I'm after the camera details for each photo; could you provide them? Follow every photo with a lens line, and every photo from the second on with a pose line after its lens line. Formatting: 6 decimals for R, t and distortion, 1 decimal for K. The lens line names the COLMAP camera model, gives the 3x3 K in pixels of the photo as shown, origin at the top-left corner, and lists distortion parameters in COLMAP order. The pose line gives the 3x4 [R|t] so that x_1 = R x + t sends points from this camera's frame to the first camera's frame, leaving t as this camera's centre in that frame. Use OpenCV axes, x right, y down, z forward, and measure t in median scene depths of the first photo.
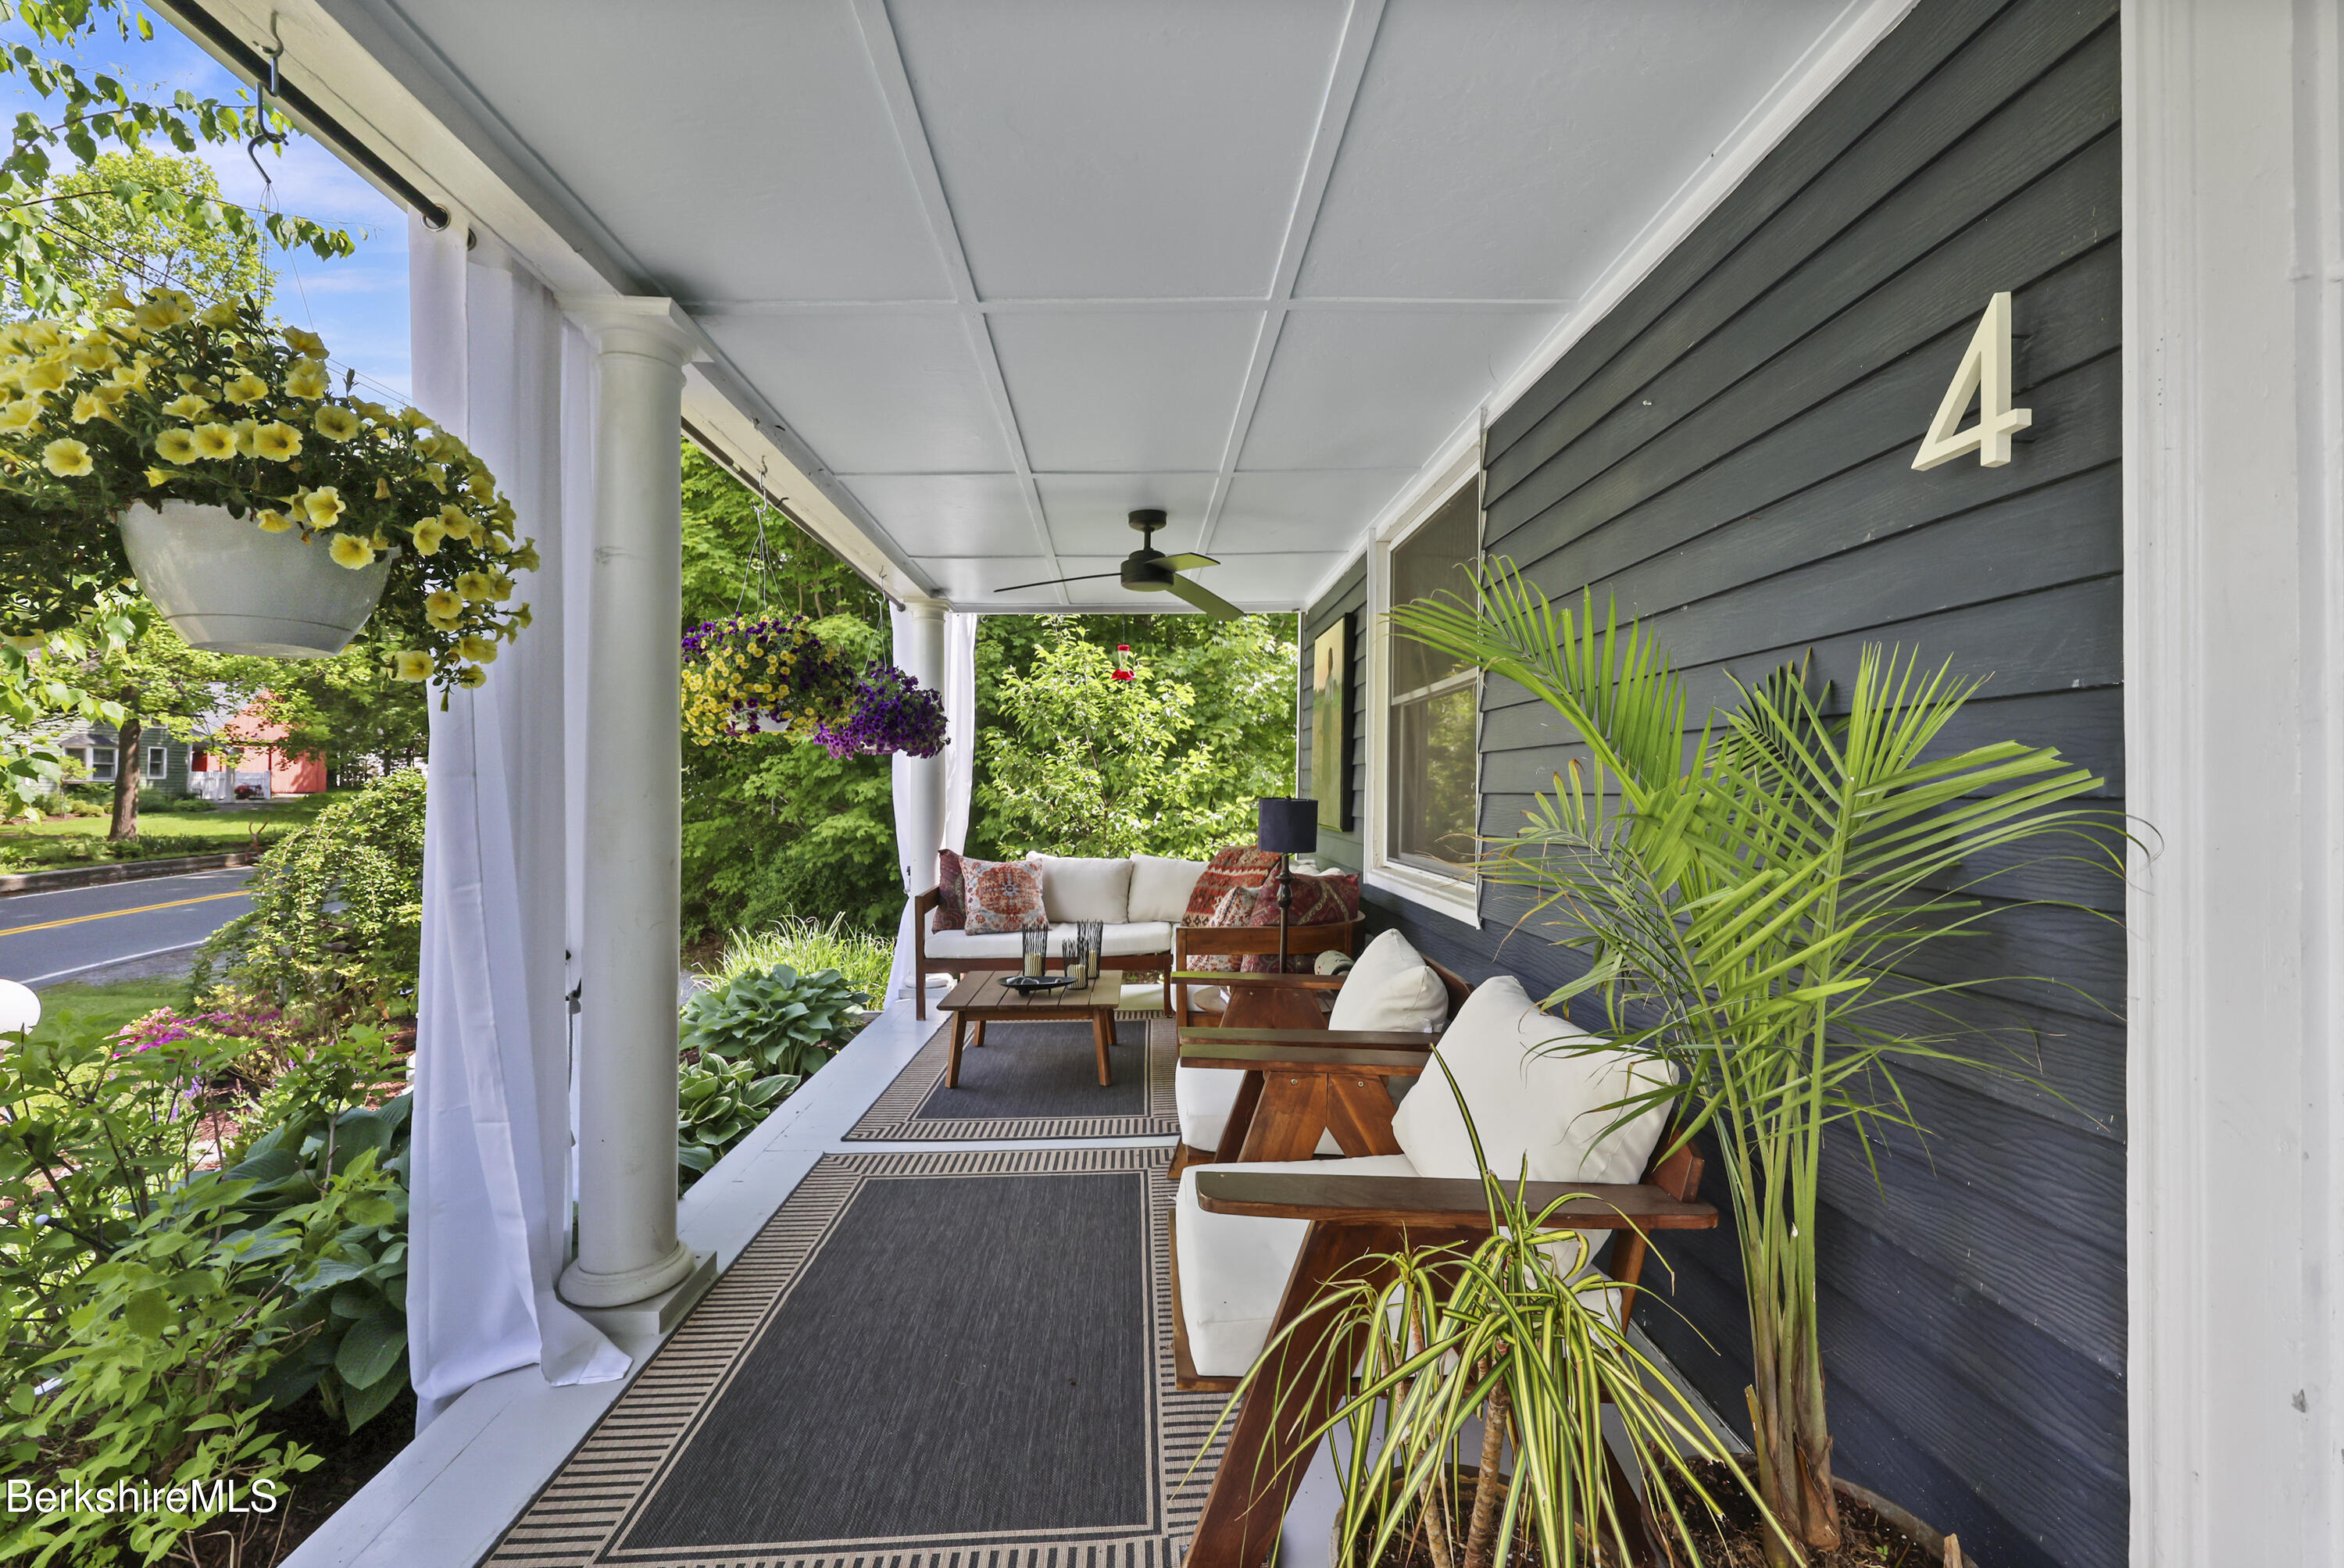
lens RADIAL K [[967.2, 0, 1173.0], [0, 967.2, 783.9], [0, 0, 1]] dist [0.000479, -0.000671]
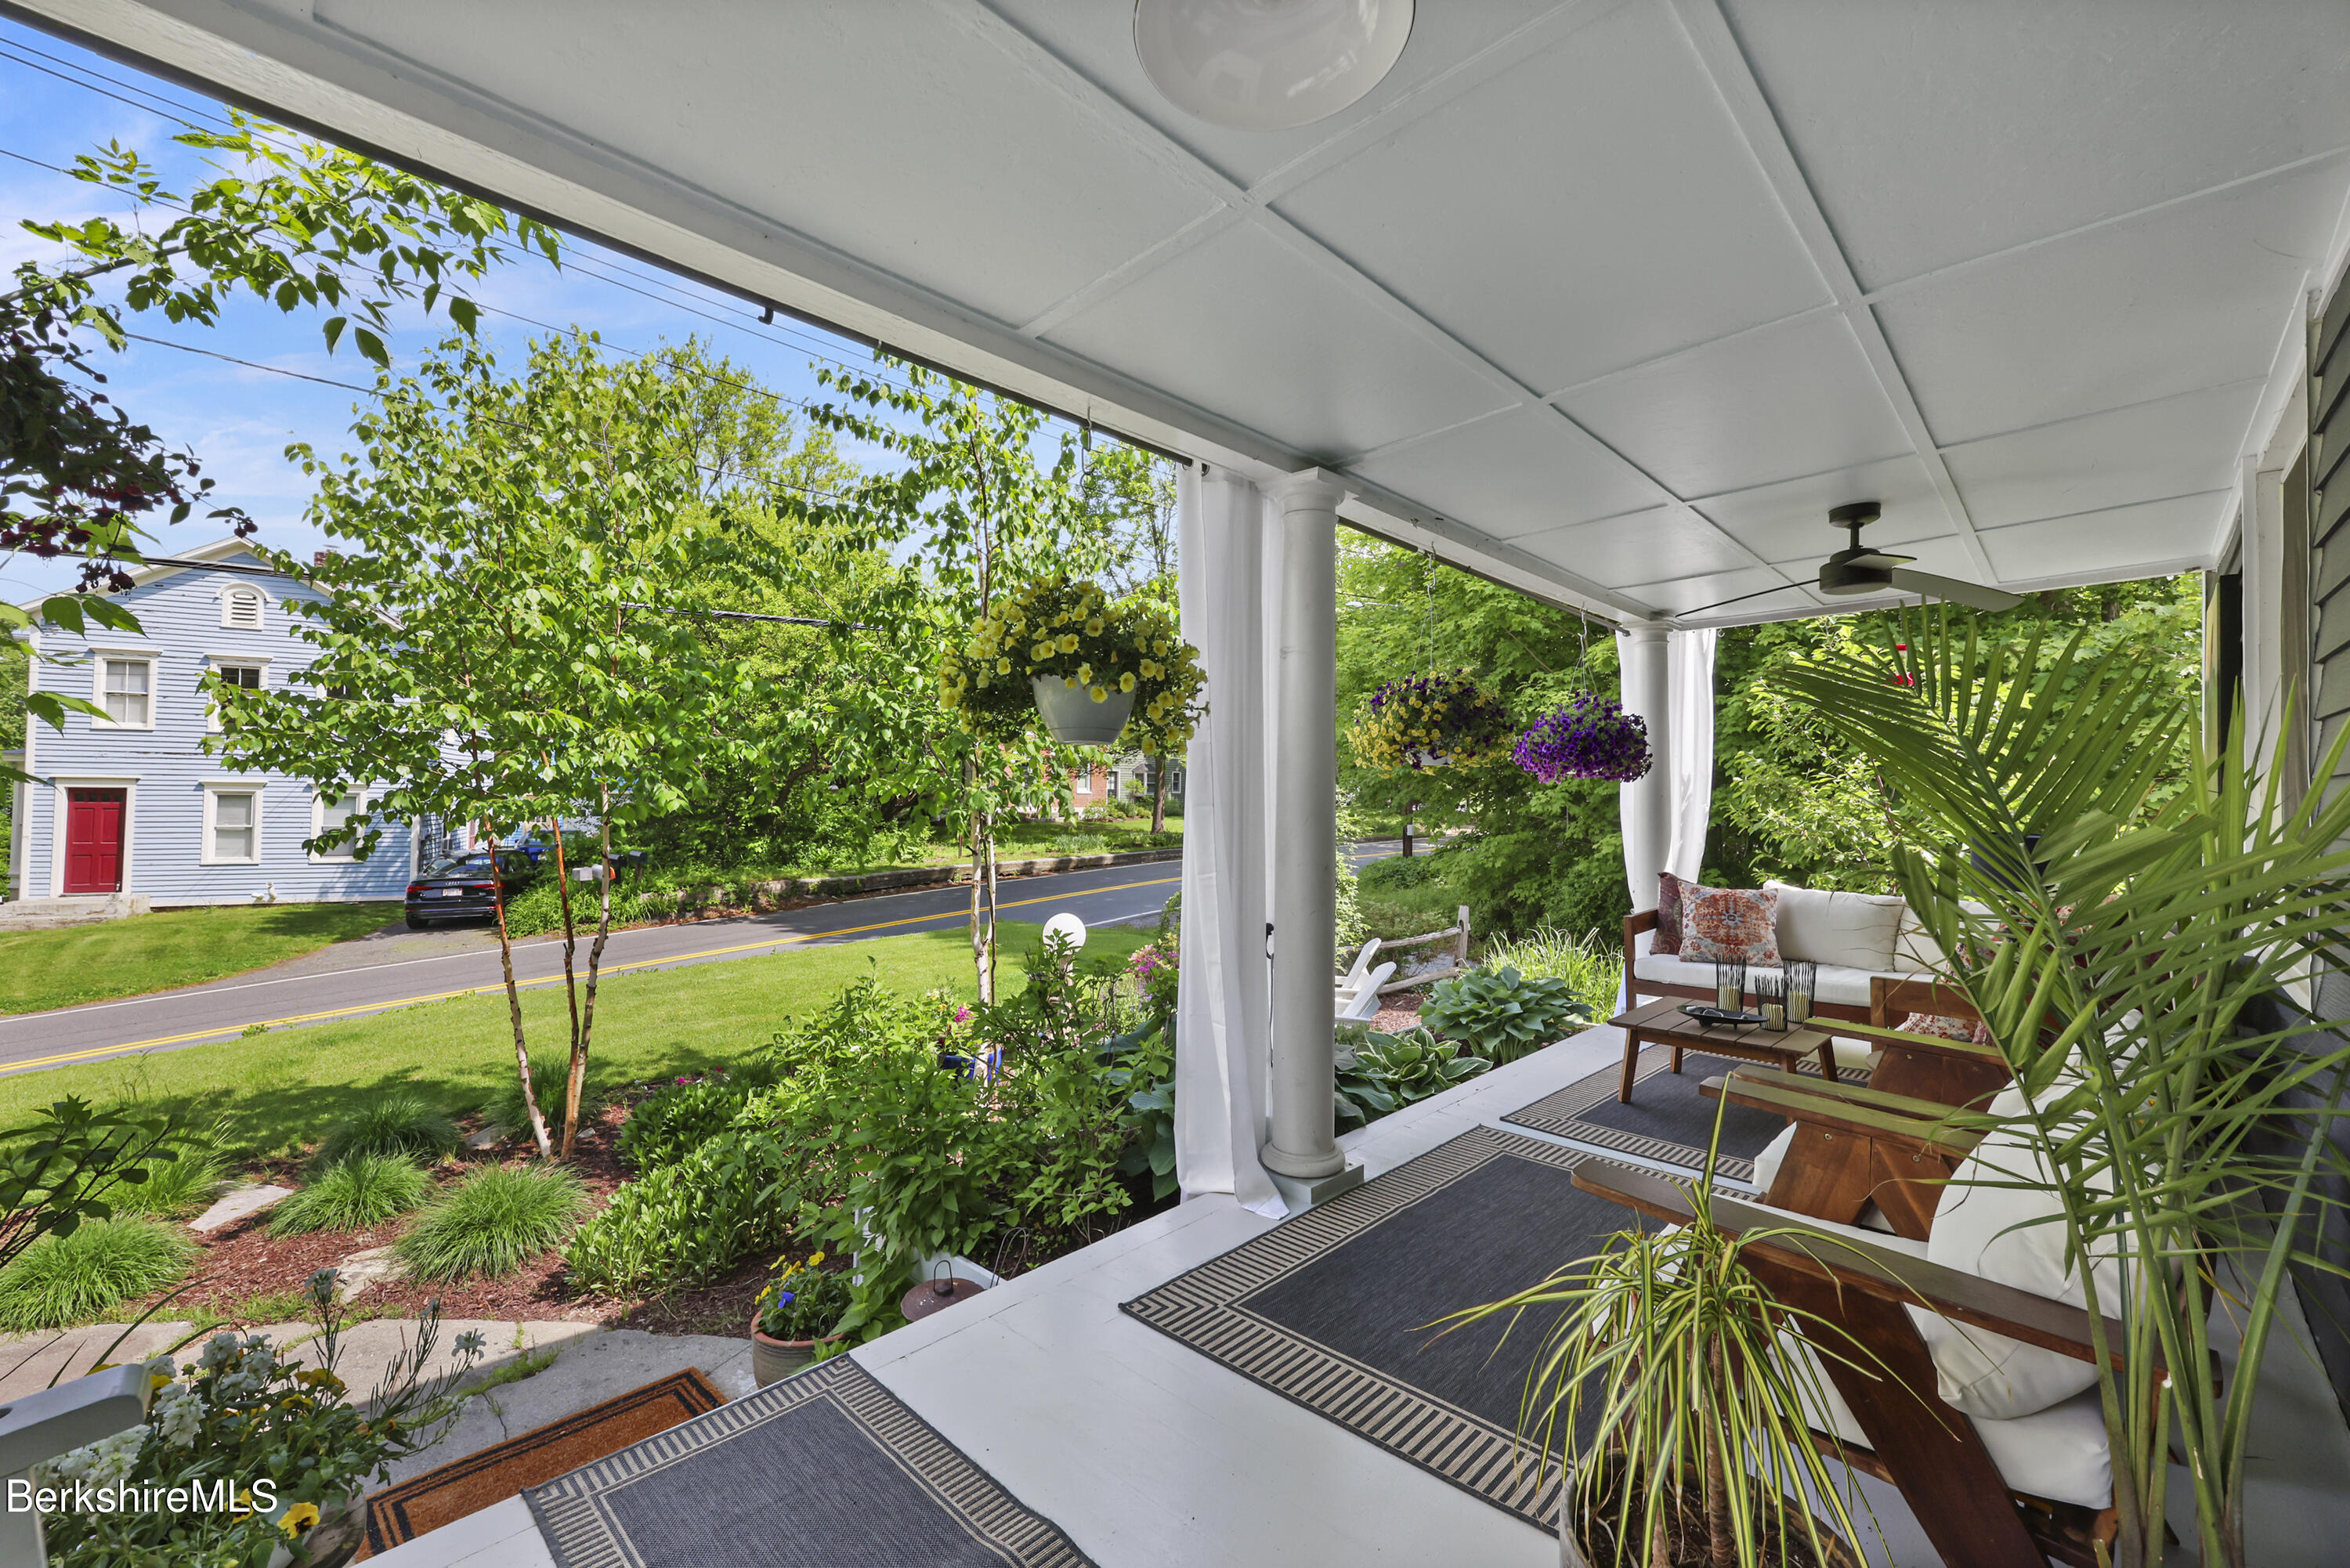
lens RADIAL K [[969.6, 0, 1186.0], [0, 969.6, 786.7], [0, 0, 1]] dist [0.000479, -0.000671]
pose [[0.691020, -0.003511, -0.722827, 0.206948], [-0.004631, 0.999946, -0.009284, -0.012668], [0.722821, 0.009763, 0.690967, -0.062280]]
